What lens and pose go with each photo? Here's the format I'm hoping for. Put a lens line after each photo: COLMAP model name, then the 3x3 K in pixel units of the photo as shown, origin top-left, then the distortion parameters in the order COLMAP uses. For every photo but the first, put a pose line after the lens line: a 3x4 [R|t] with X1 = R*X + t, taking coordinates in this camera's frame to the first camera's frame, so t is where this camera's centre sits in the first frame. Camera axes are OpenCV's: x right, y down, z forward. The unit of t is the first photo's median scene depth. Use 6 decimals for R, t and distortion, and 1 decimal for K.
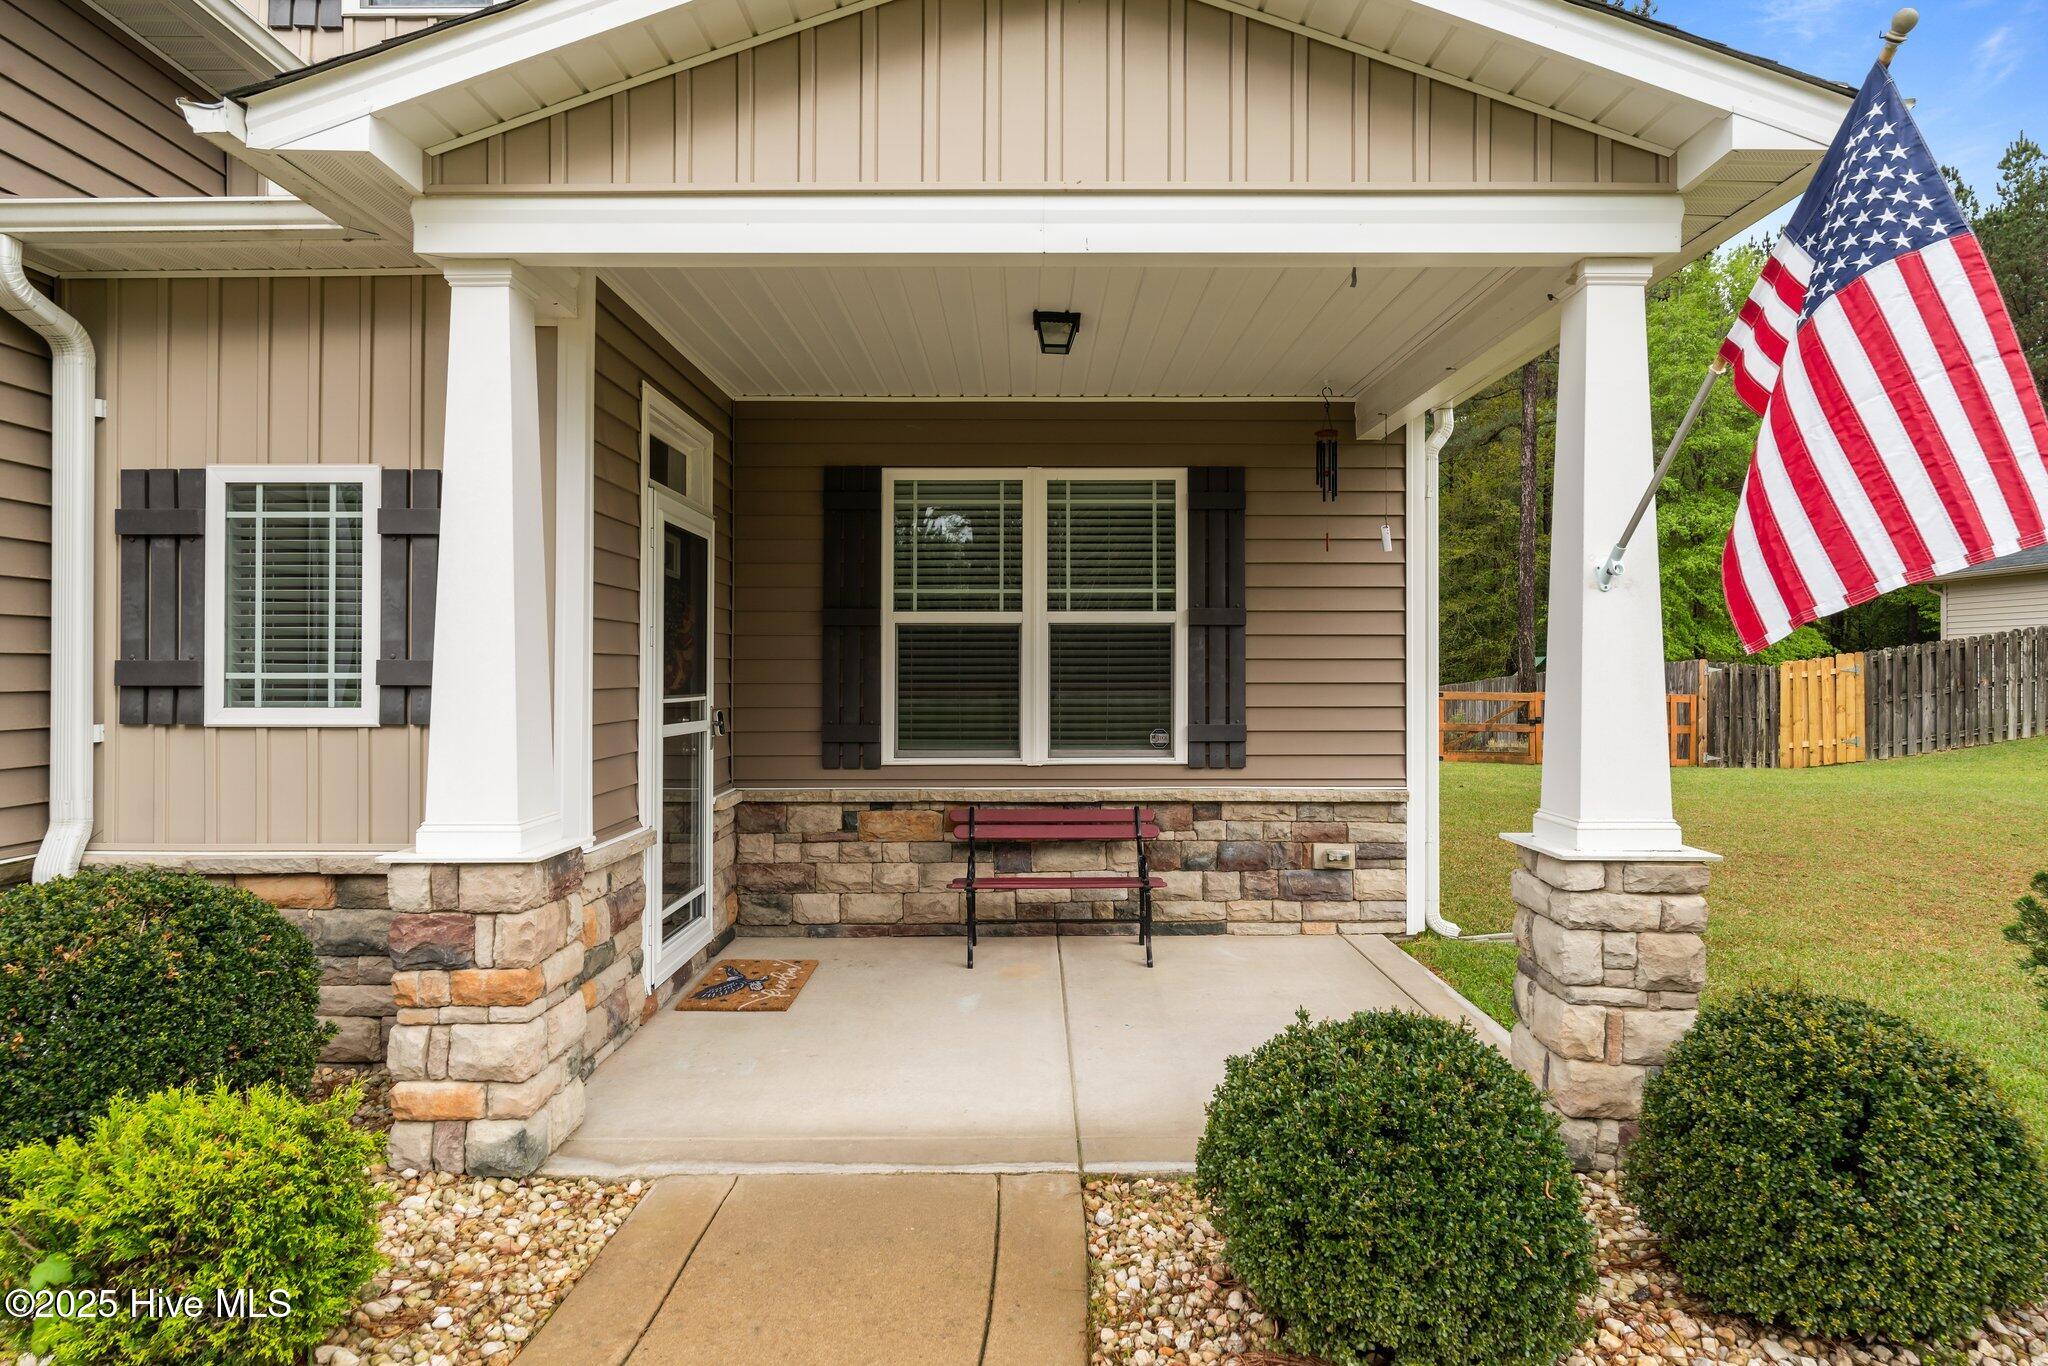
lens RADIAL K [[1175.7, 0, 1029.4], [0, 1175.7, 659.8], [0, 0, 1]] dist [0.004888, 0.000239]
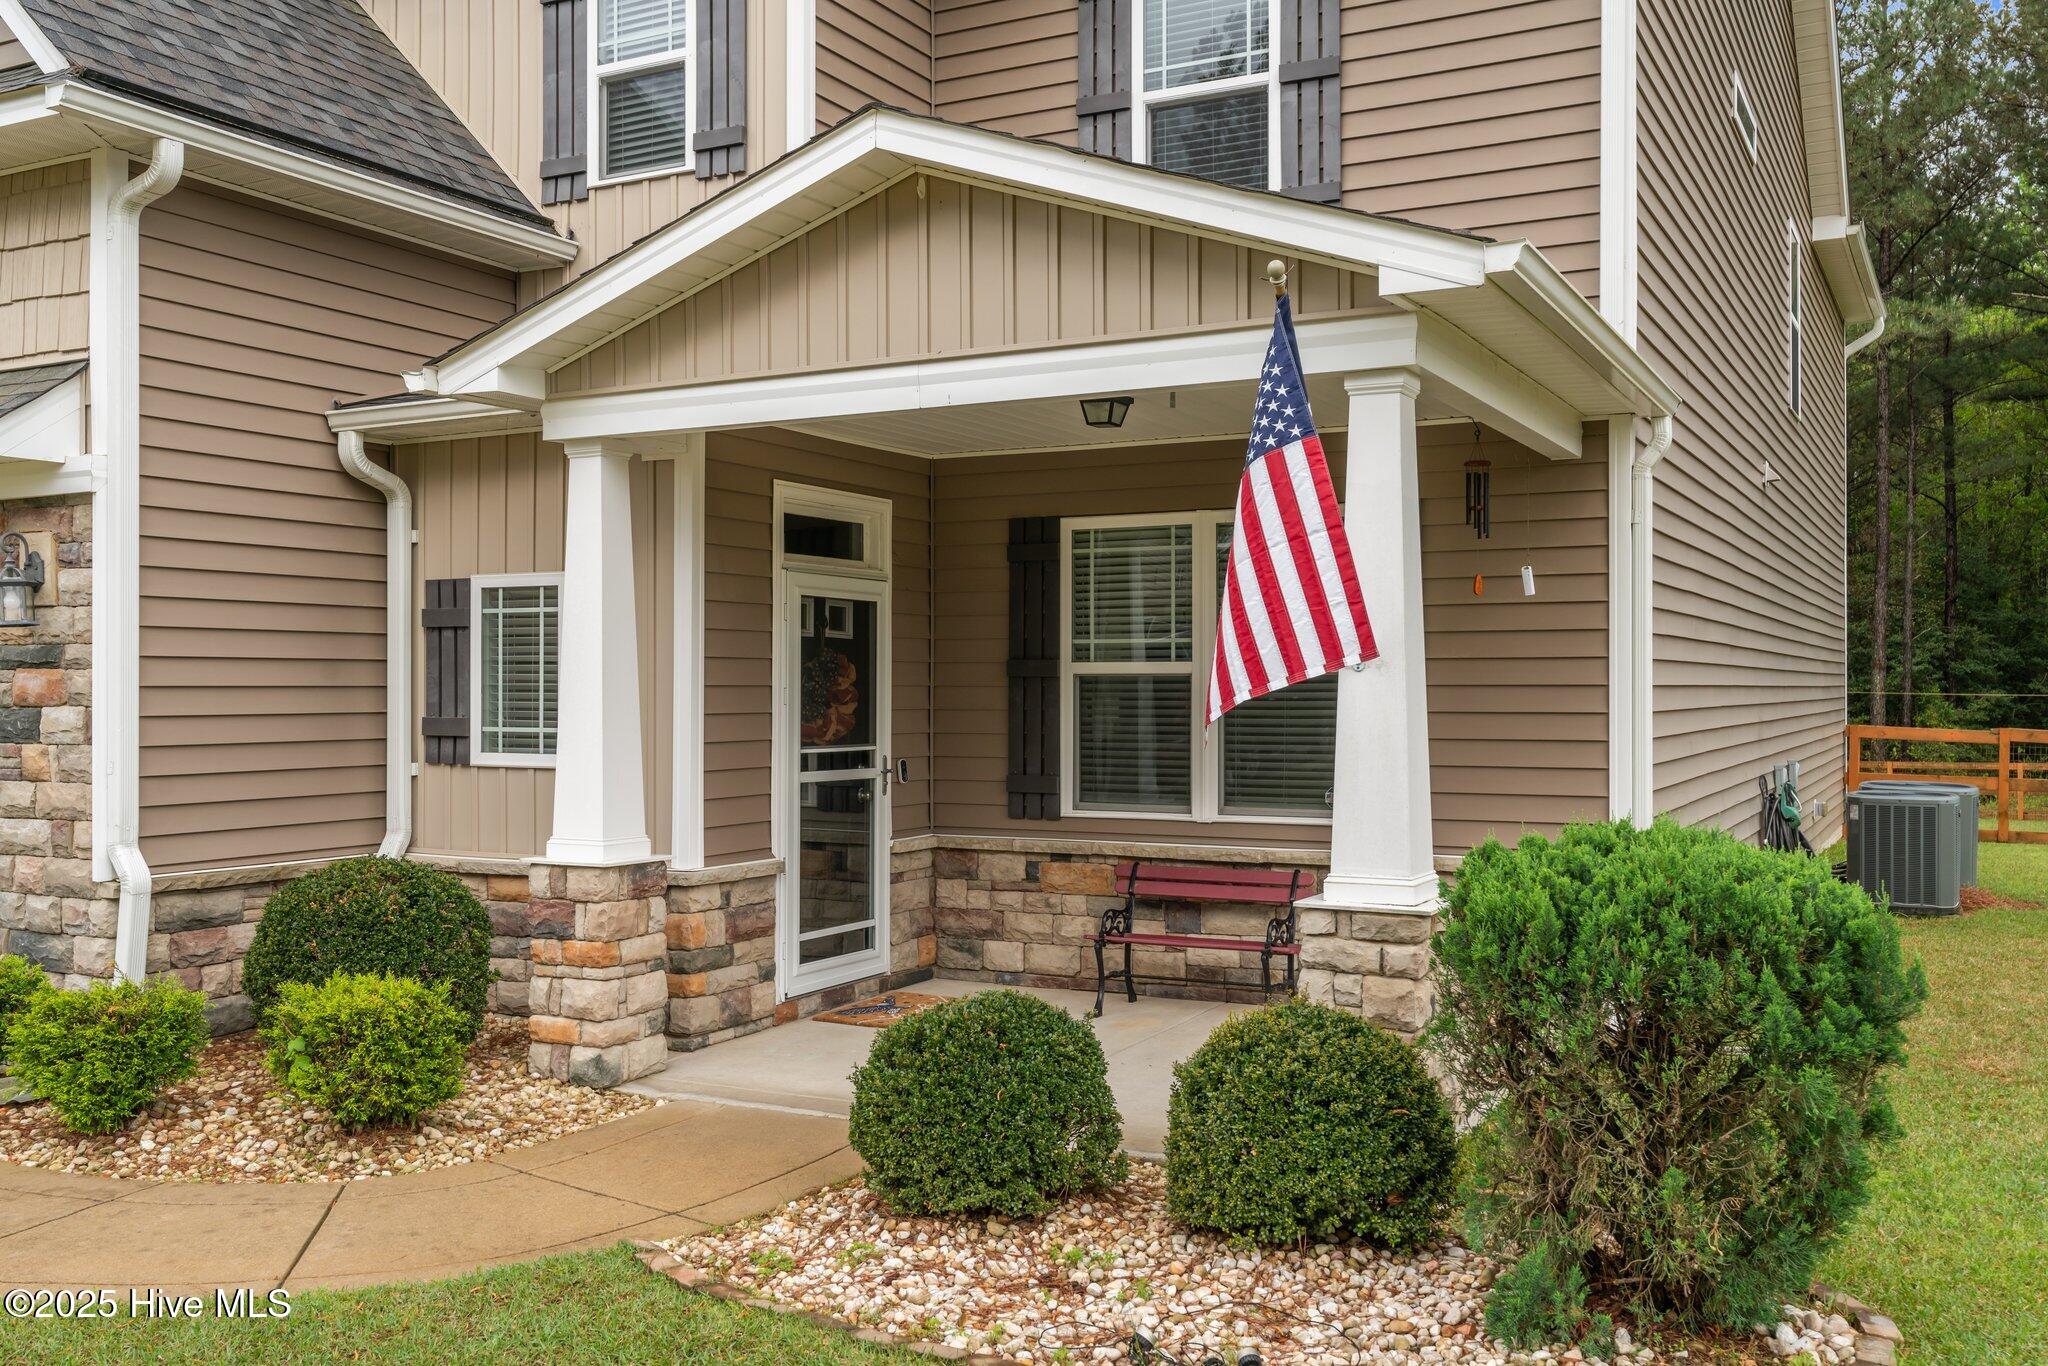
lens RADIAL K [[1825.7, 0, 1017.4], [0, 1825.7, 672.9], [0, 0, 1]] dist [0.002421, 0.010888]
pose [[0.886361, -0.002267, -0.462989, 0.847055], [0.003430, 0.999993, 0.001669, -0.052841], [0.462982, -0.003068, 0.886363, -0.587624]]
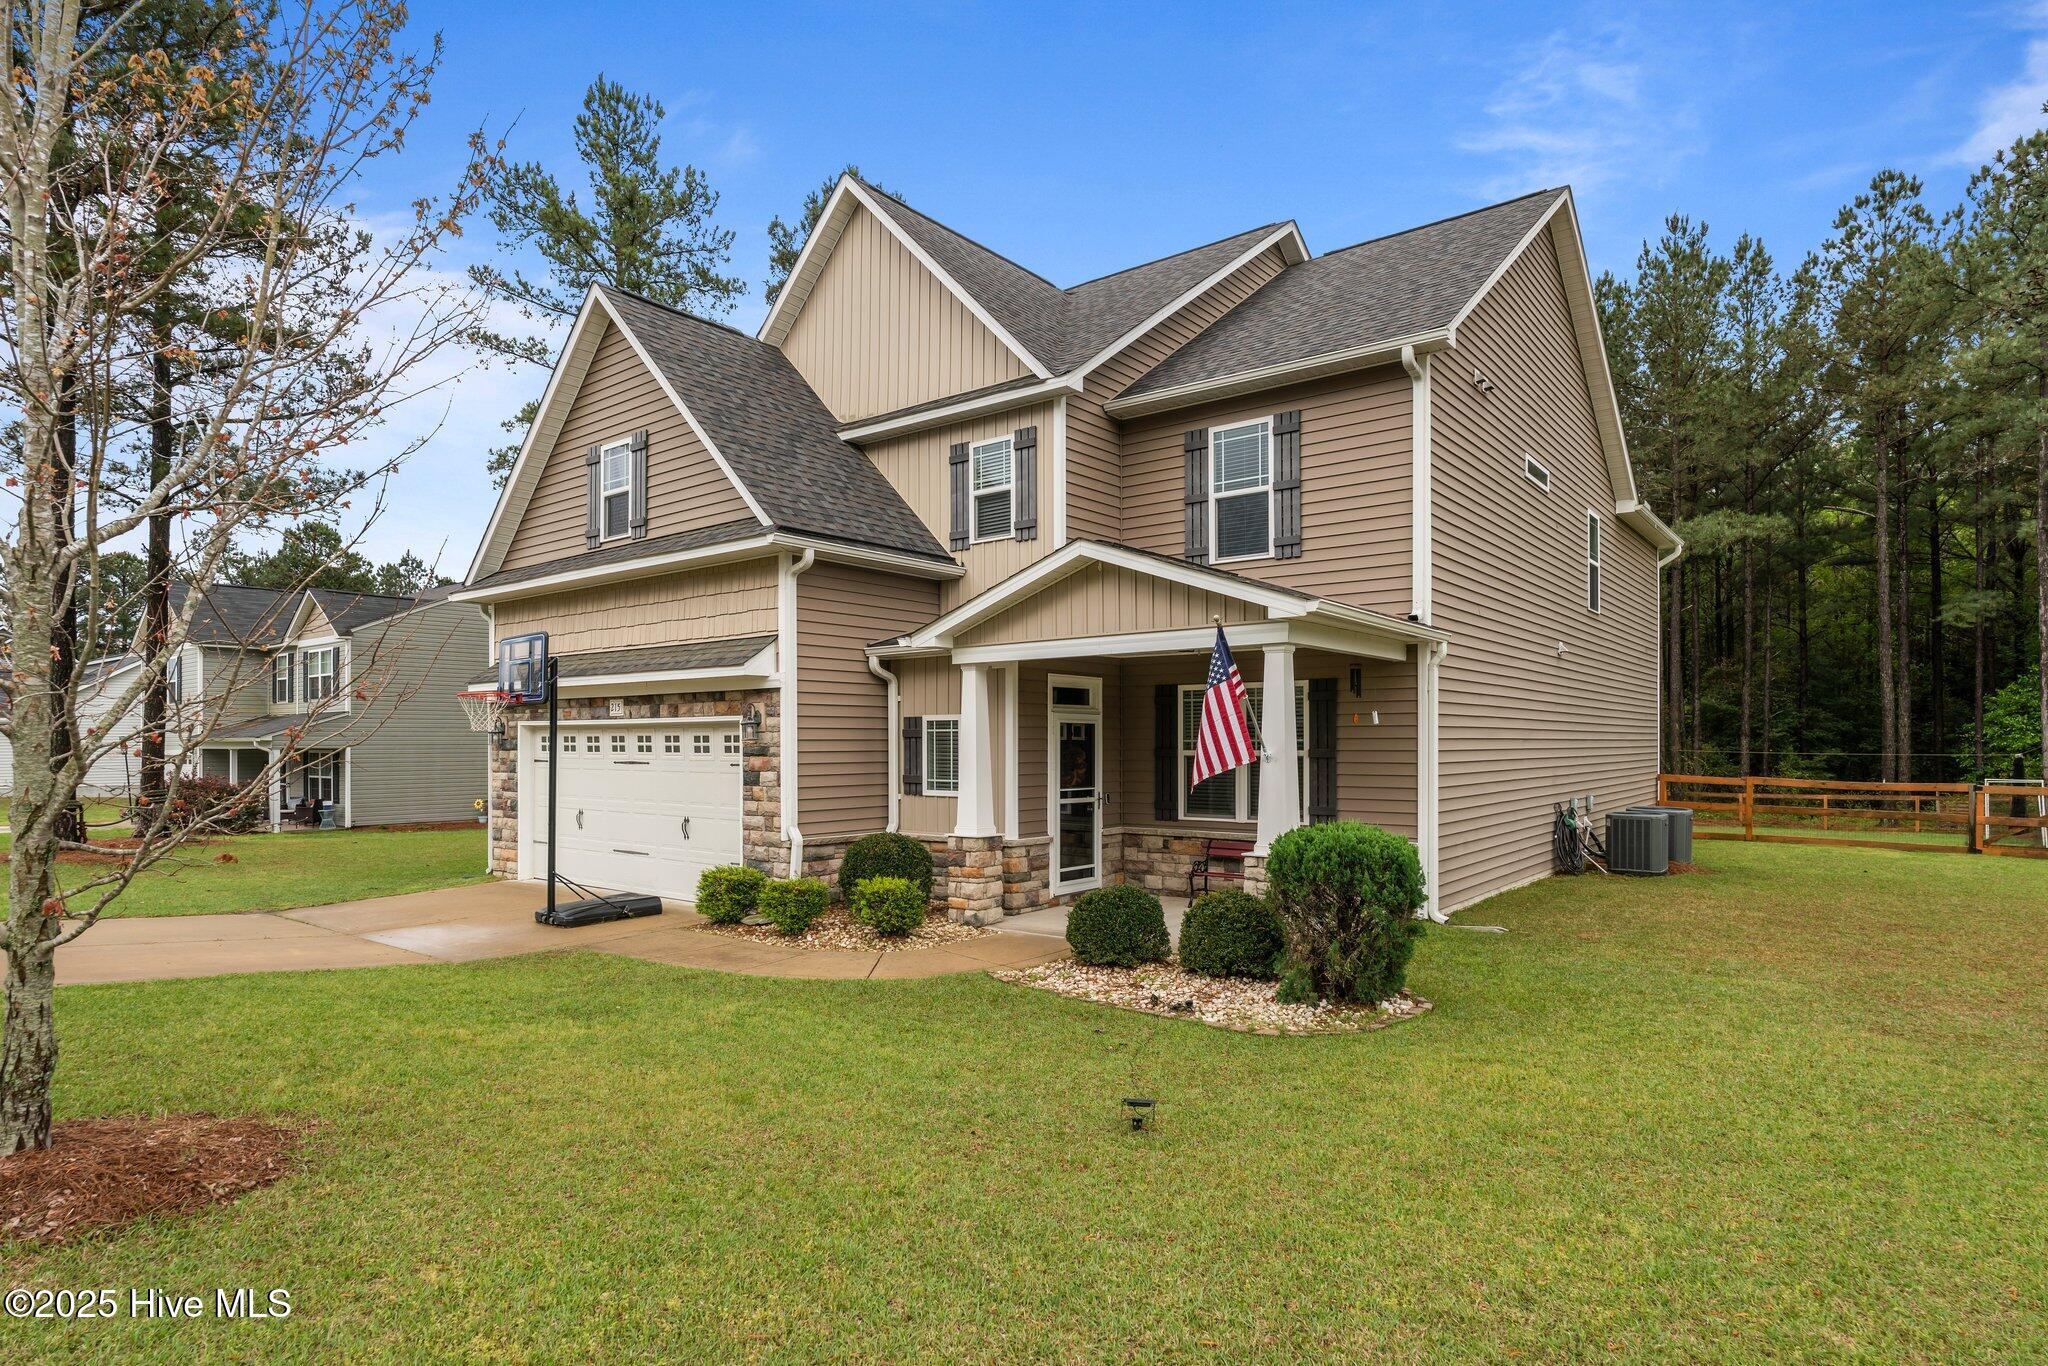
lens RADIAL K [[1097.1, 0, 1024.5], [0, 1097.1, 754.4], [0, 0, 1]] dist [0.004692, 0.000295]
pose [[0.787646, 0.006503, -0.616094, 1.391737], [0.006919, 0.999788, 0.019398, -0.114041], [0.616089, -0.019542, 0.787434, -1.215266]]
